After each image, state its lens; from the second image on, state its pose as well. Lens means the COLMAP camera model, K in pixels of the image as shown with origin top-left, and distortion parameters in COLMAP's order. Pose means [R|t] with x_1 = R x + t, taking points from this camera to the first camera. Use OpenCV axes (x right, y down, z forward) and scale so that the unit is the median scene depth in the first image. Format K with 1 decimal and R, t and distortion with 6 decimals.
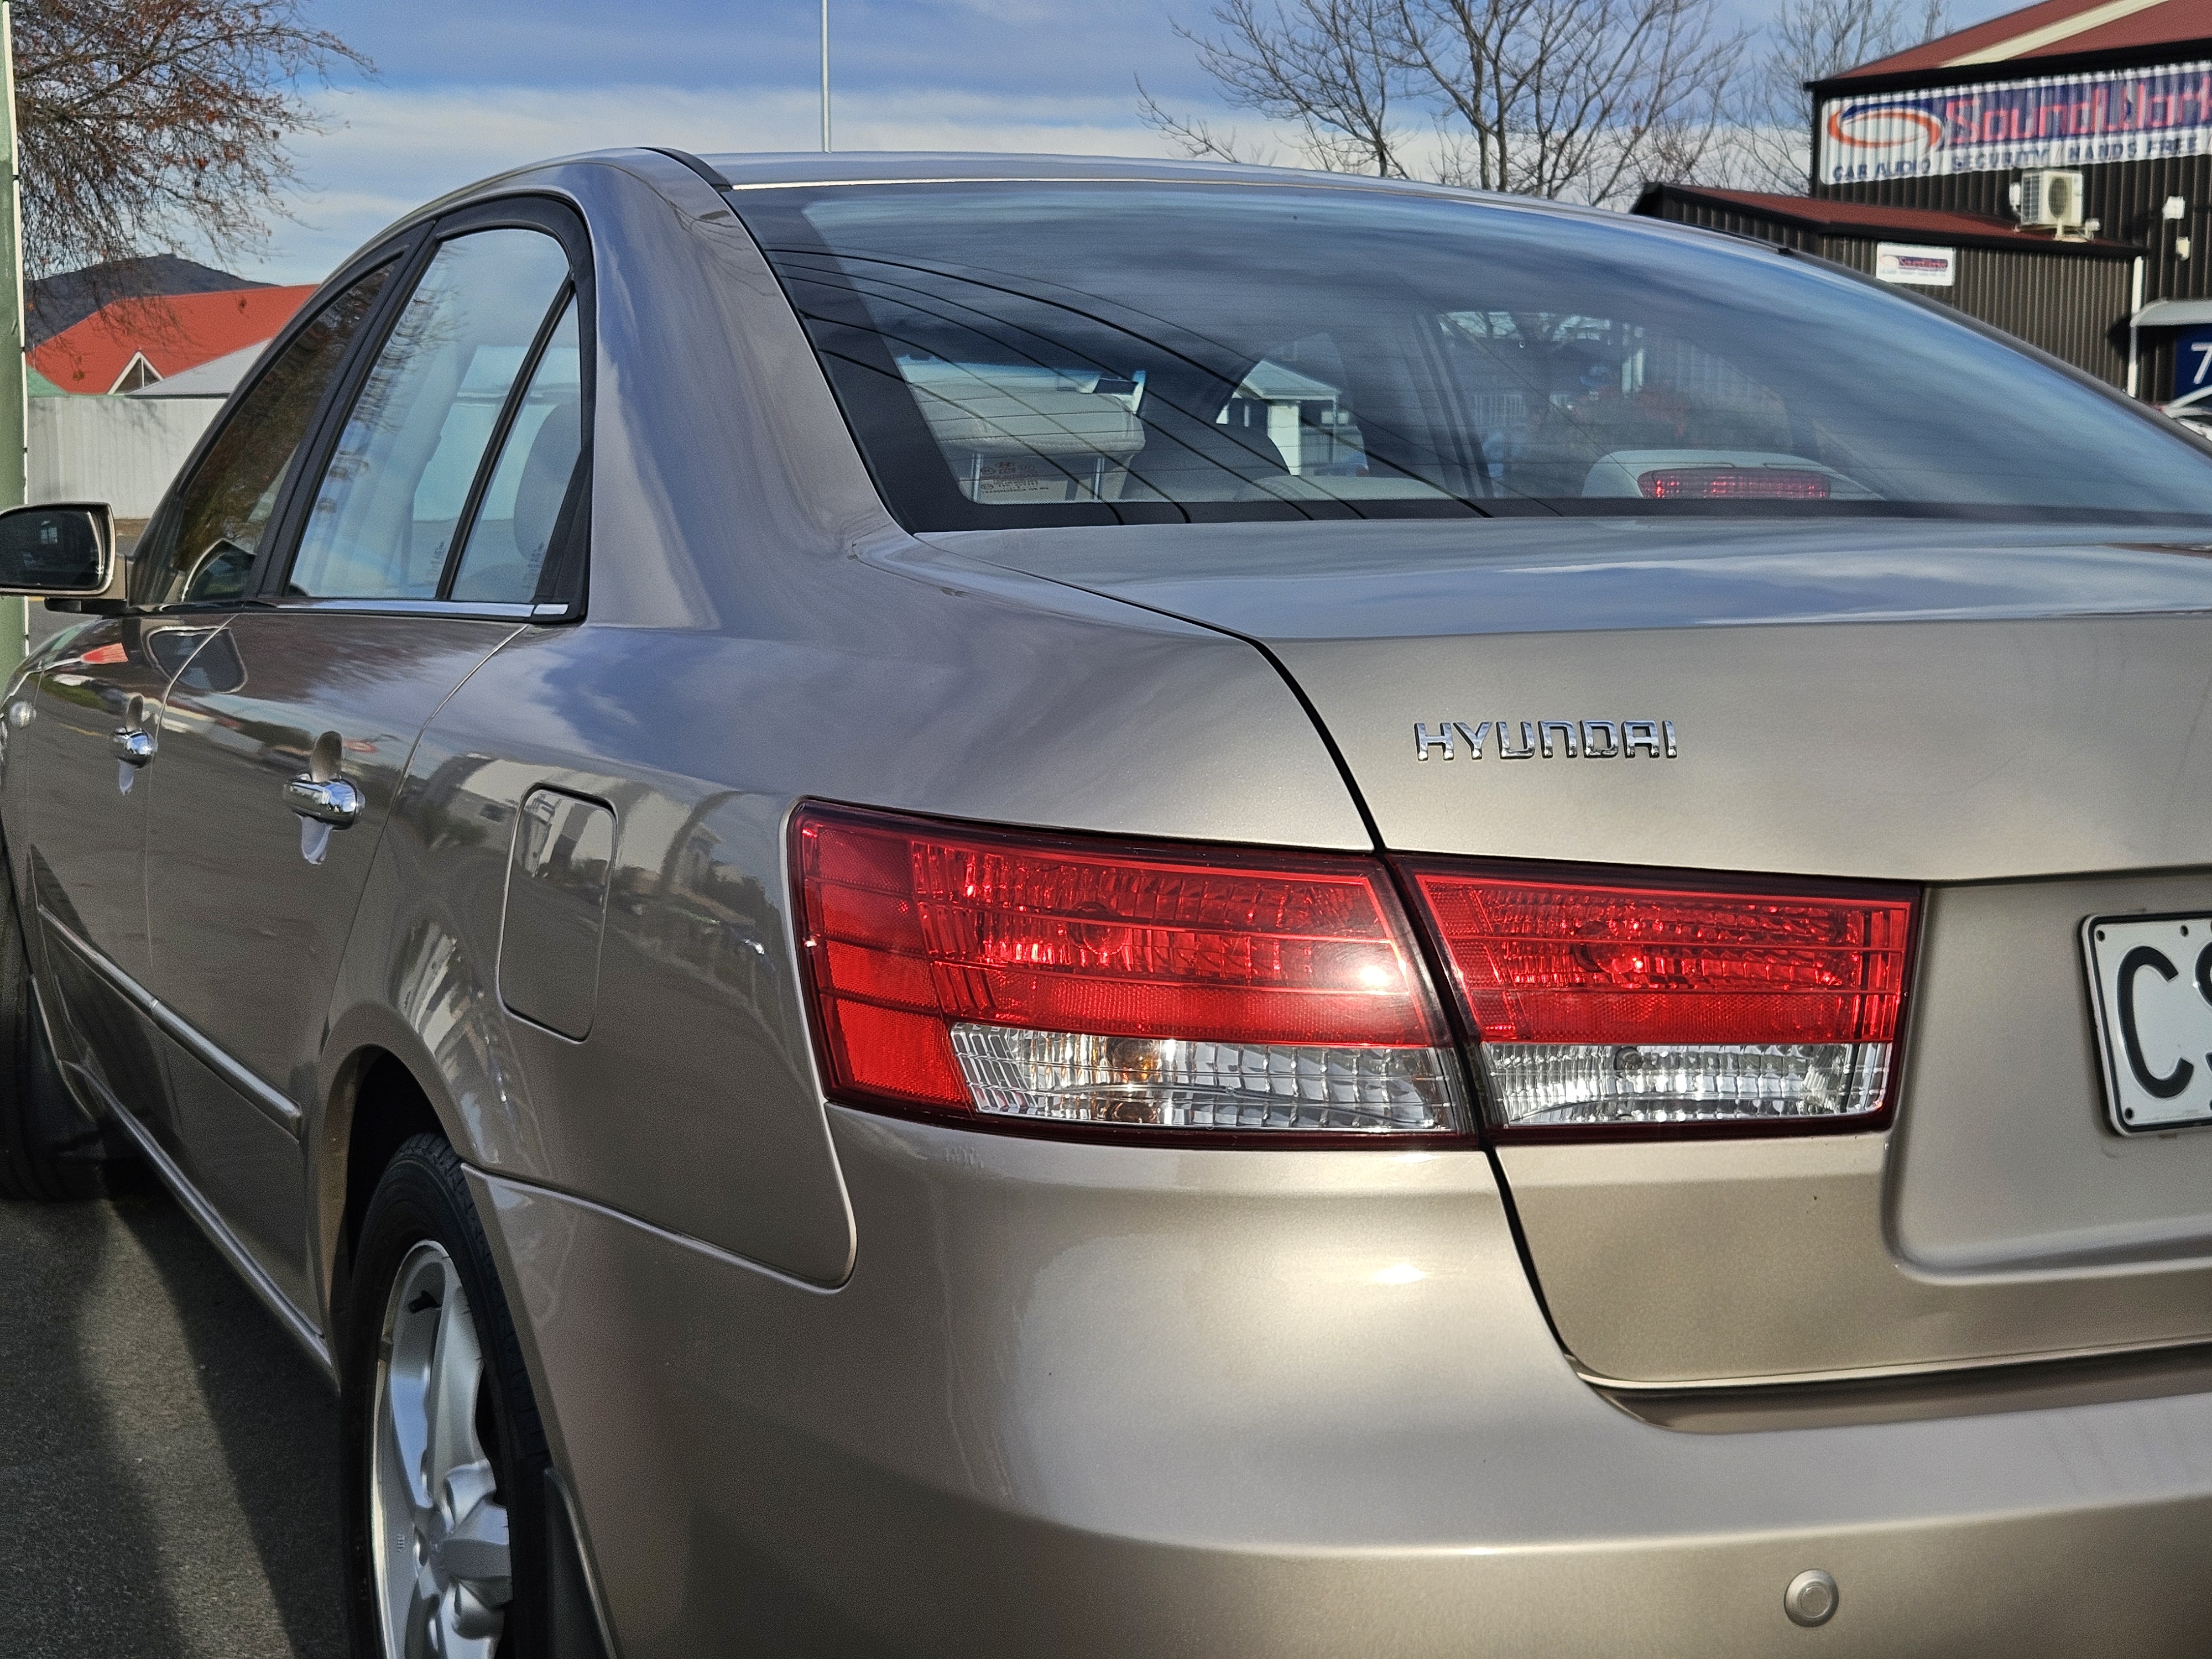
lens RADIAL K [[2947.5, 0, 1084.2], [0, 2947.5, 822.6], [0, 0, 1]] dist [0.106465, 0.000000]
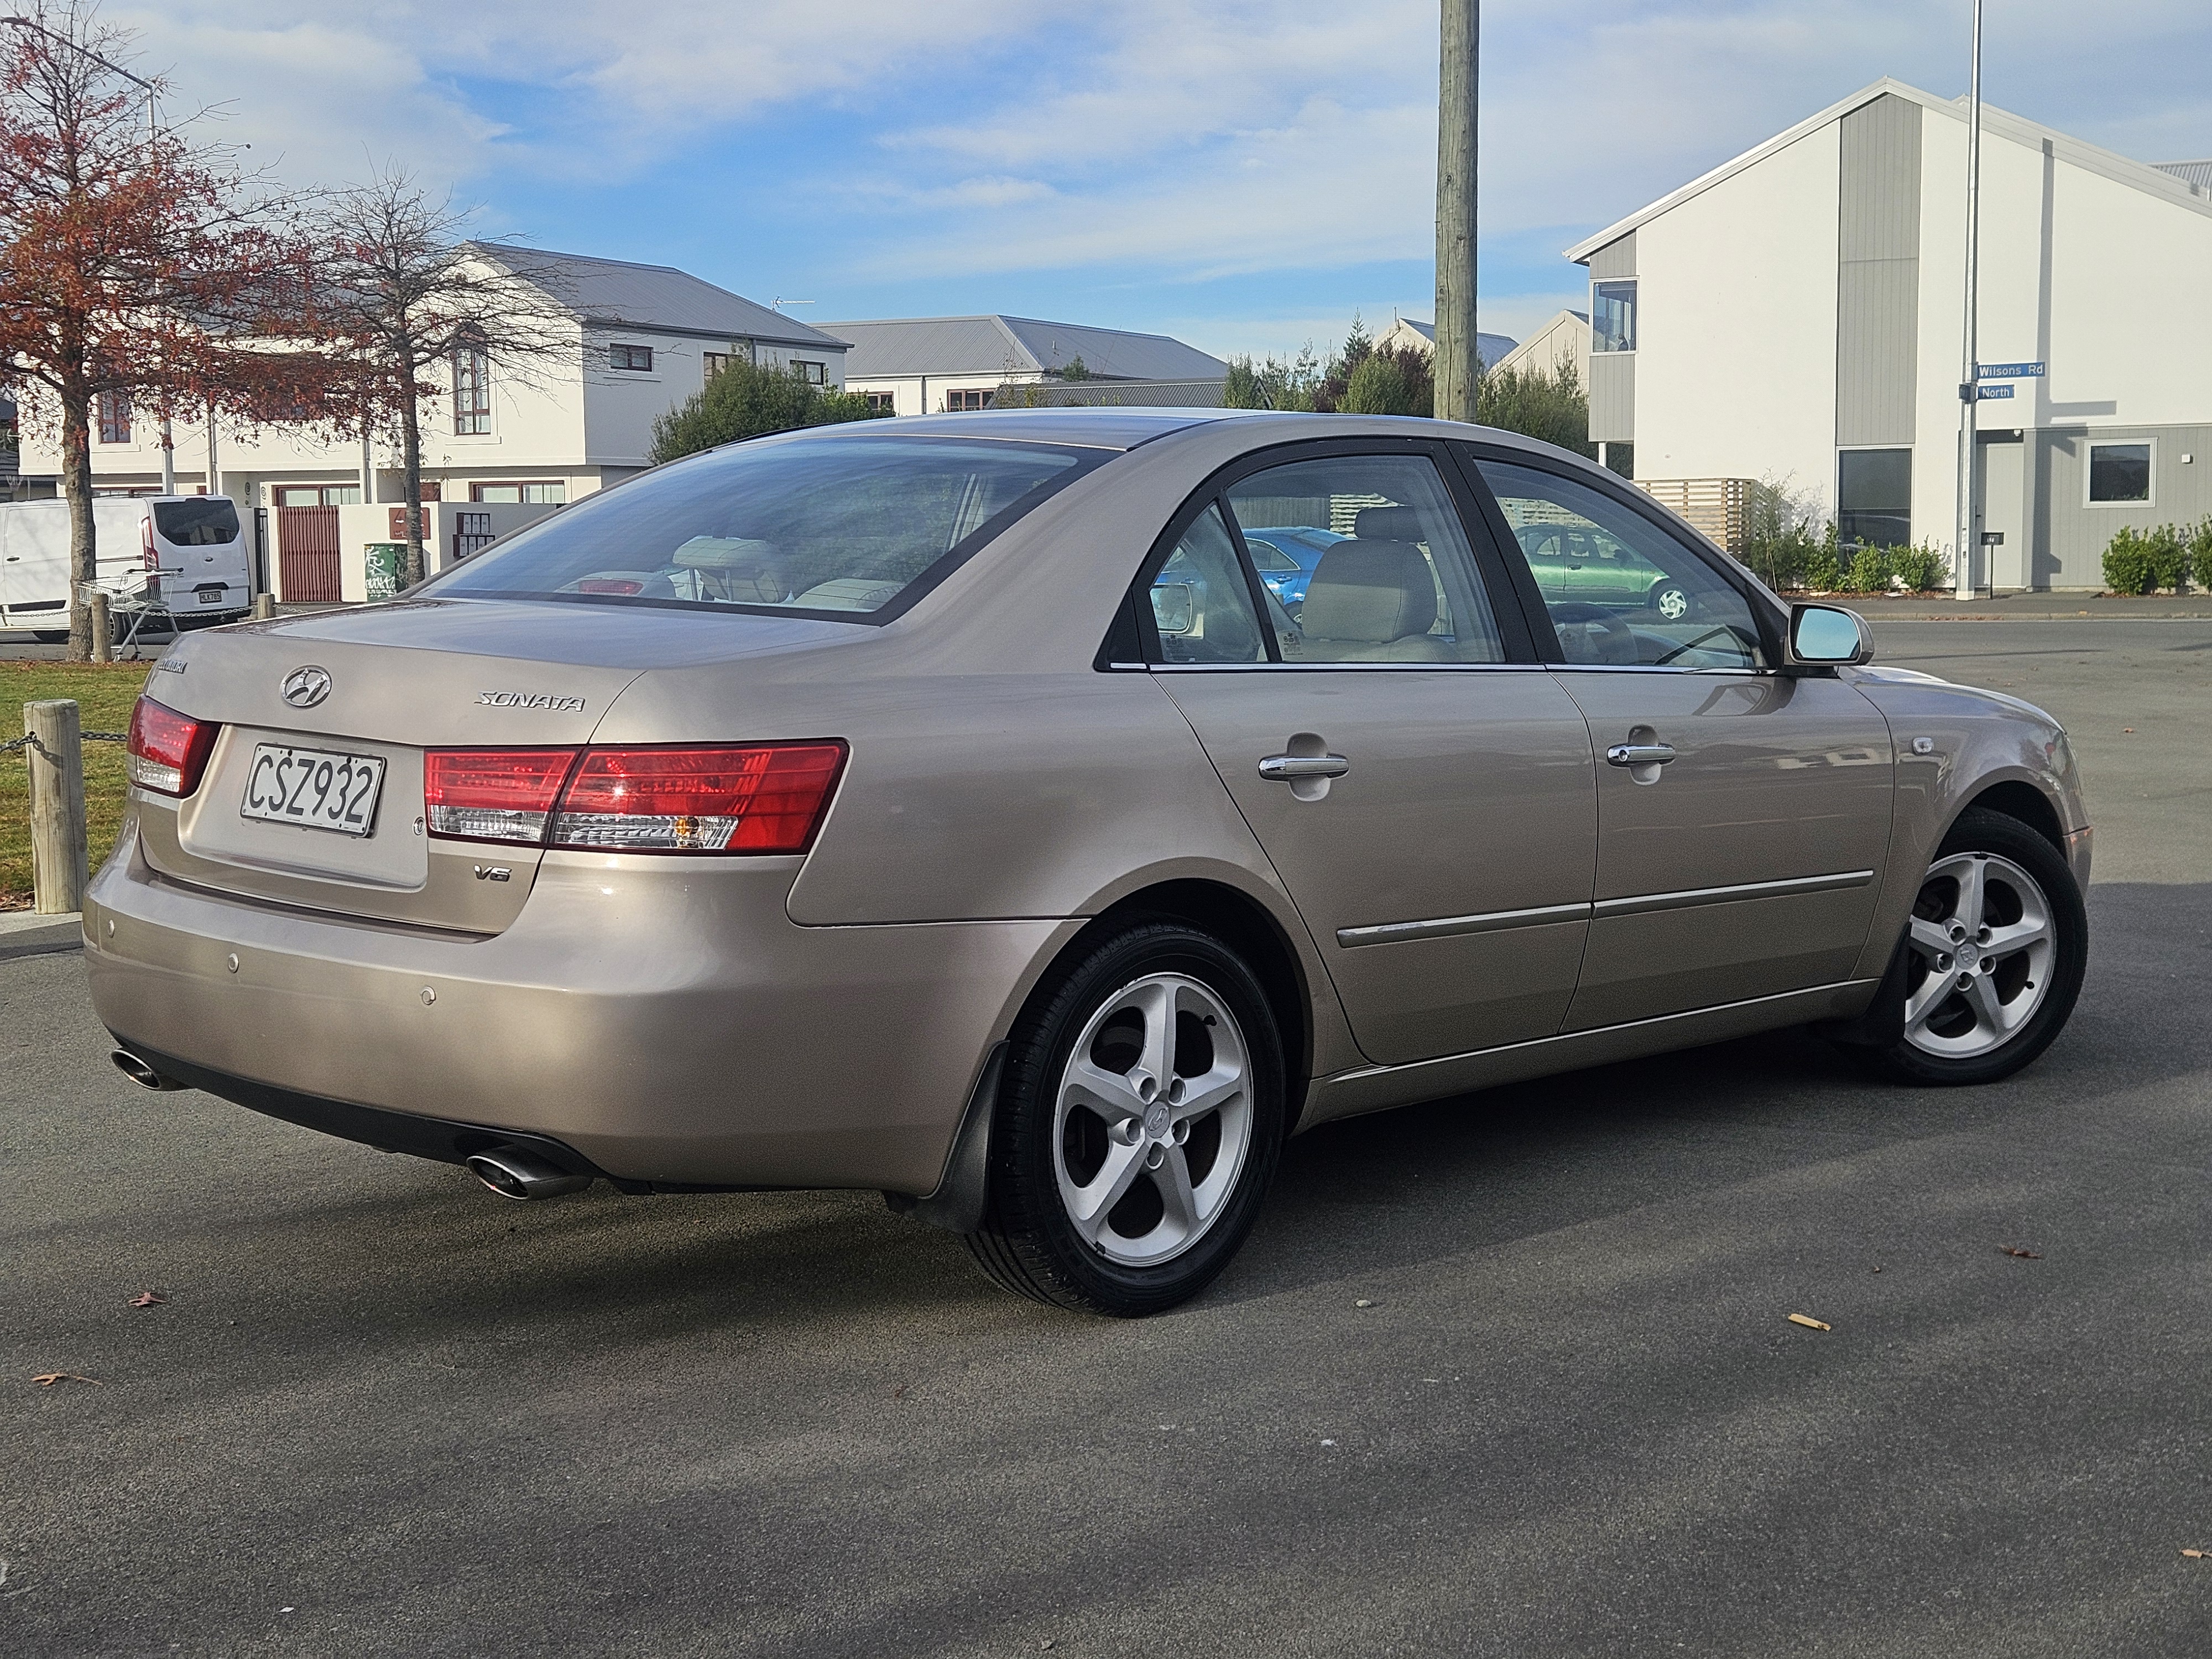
lens RADIAL K [[2947.5, 0, 1095.9], [0, 2947.5, 822.4], [0, 0, 1]] dist [0.106465, 0.000000]
pose [[0.353883, 0.085430, -0.931380, 0.176110], [-0.112686, 0.992460, 0.048216, -0.006375], [0.928477, 0.087891, 0.360841, 0.039917]]
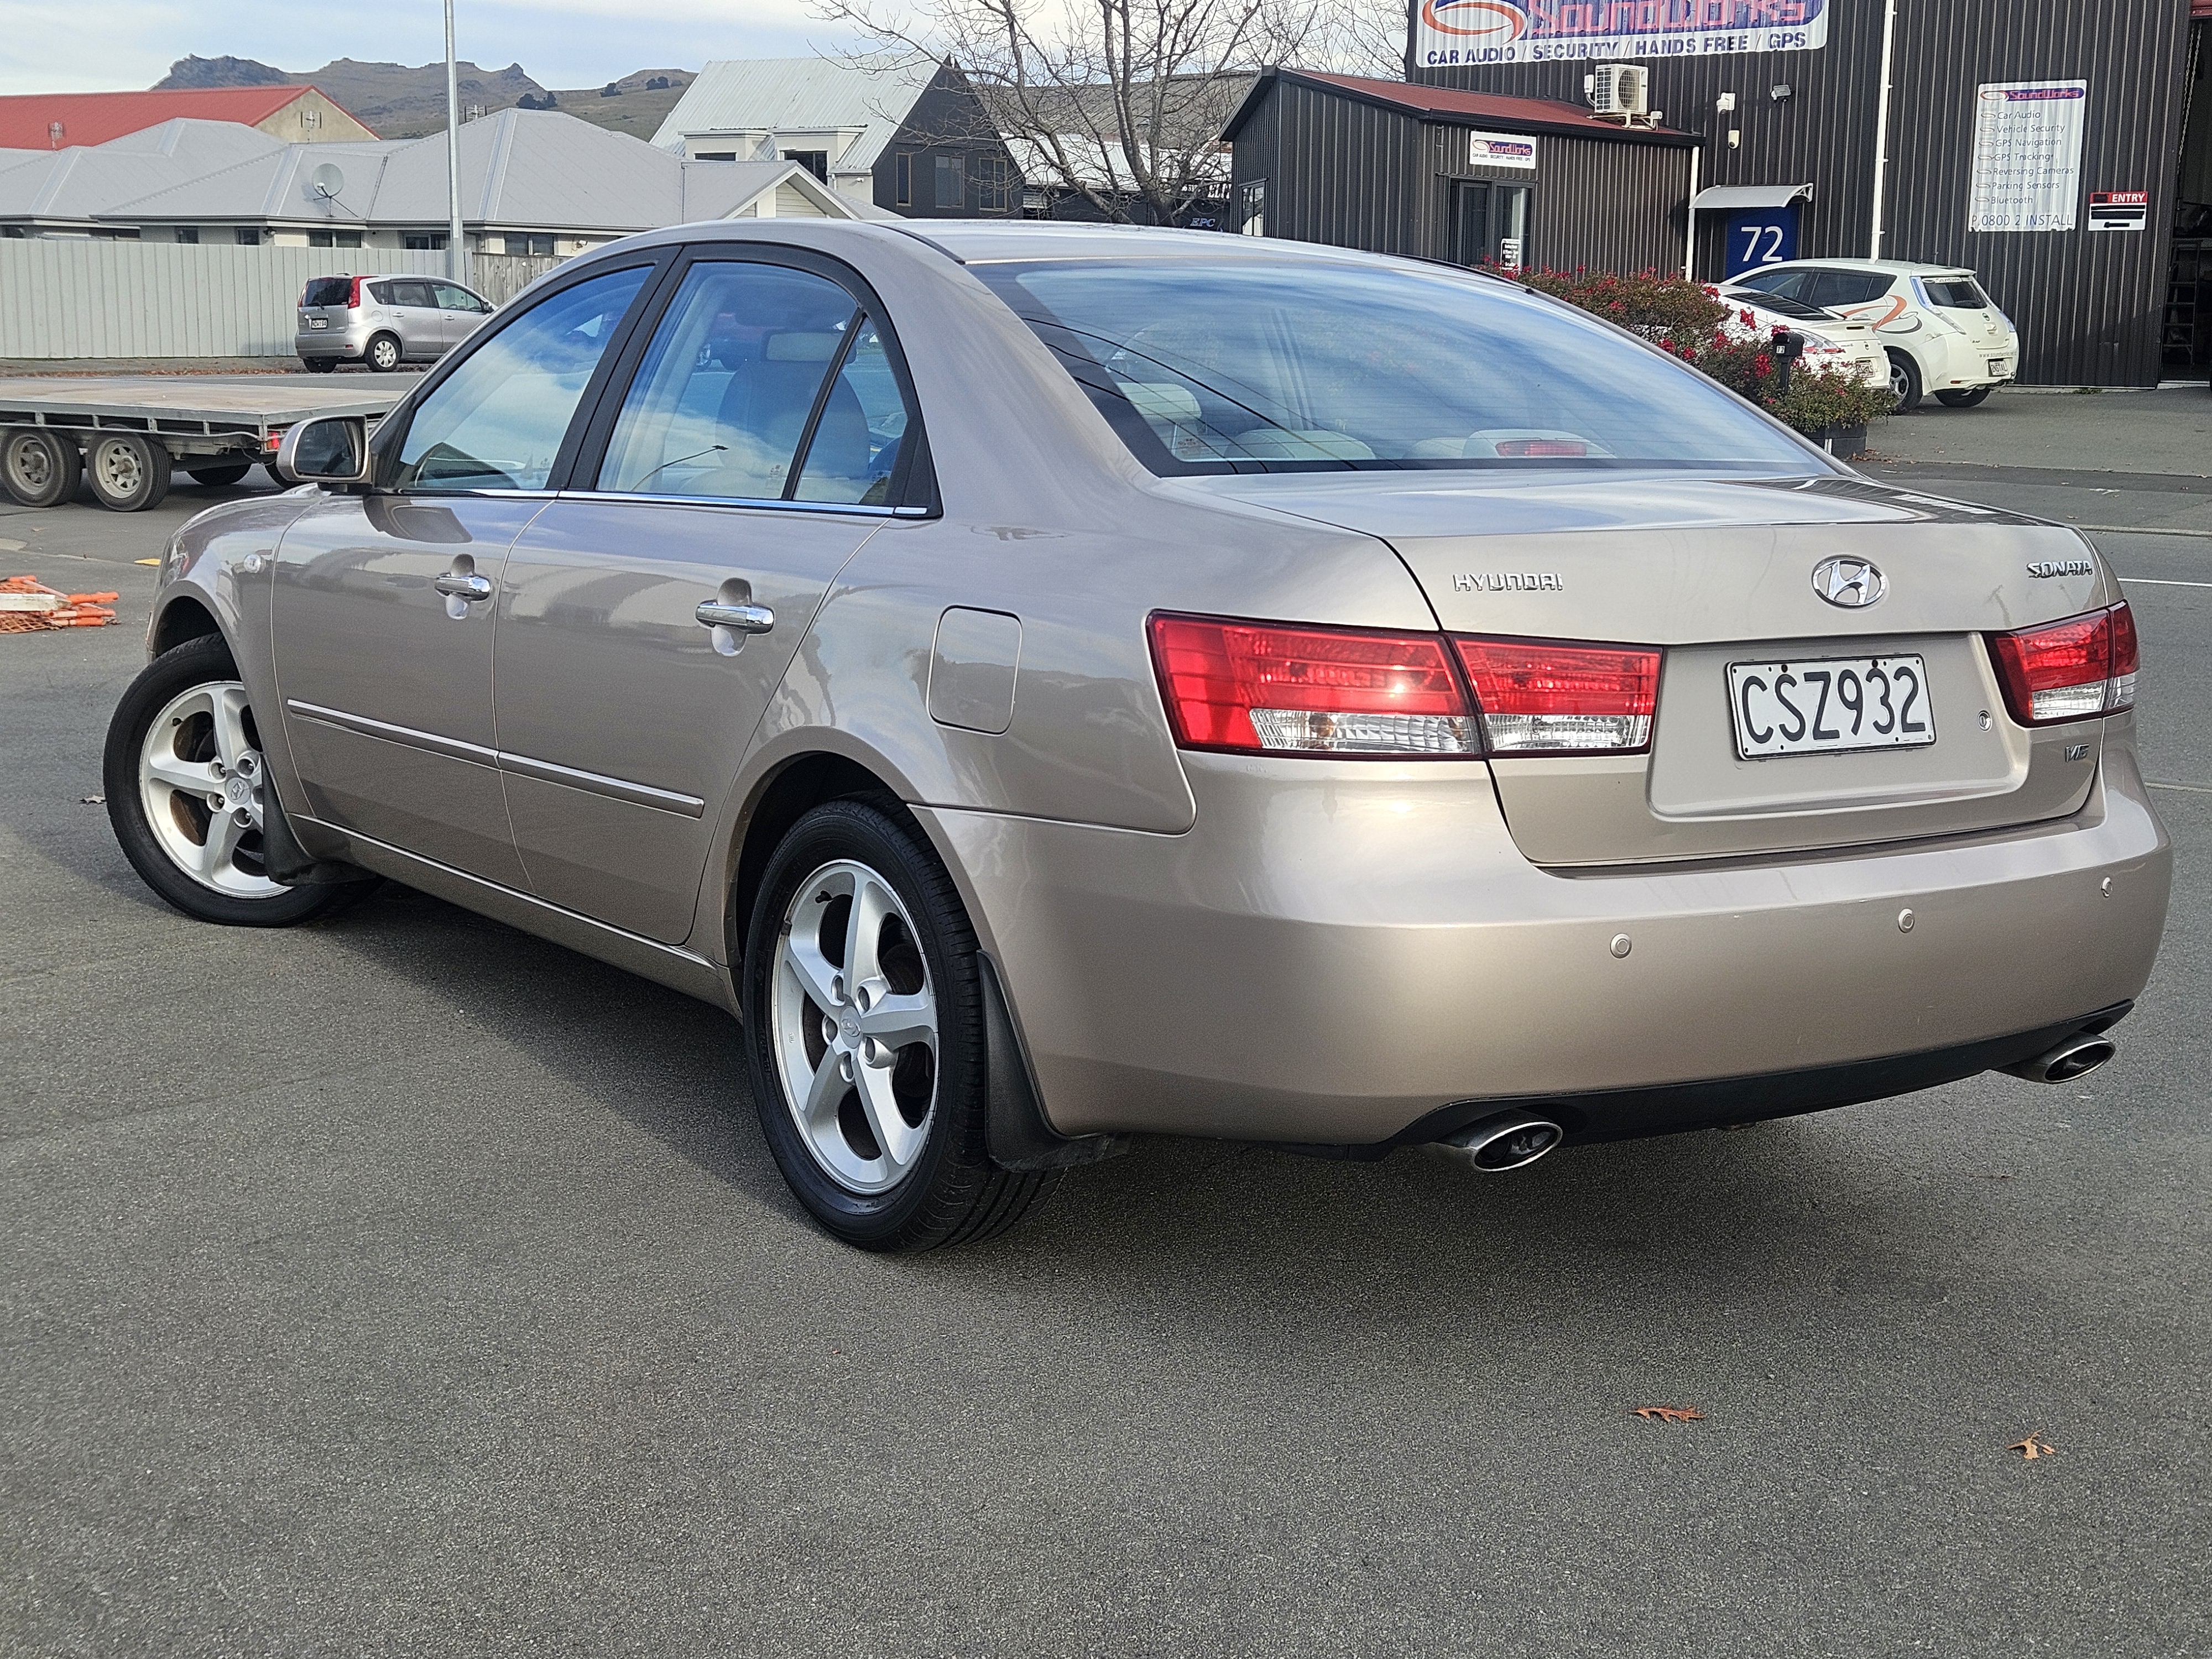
lens RADIAL K [[2947.5, 0, 1104.2], [0, 2947.5, 840.0], [0, 0, 1]] dist [0.106465, 0.000000]
pose [[0.989331, -0.010935, 0.145275, -0.024451], [0.002603, 0.998347, 0.057420, 0.001951], [-0.145663, -0.056429, 0.987724, -0.061274]]
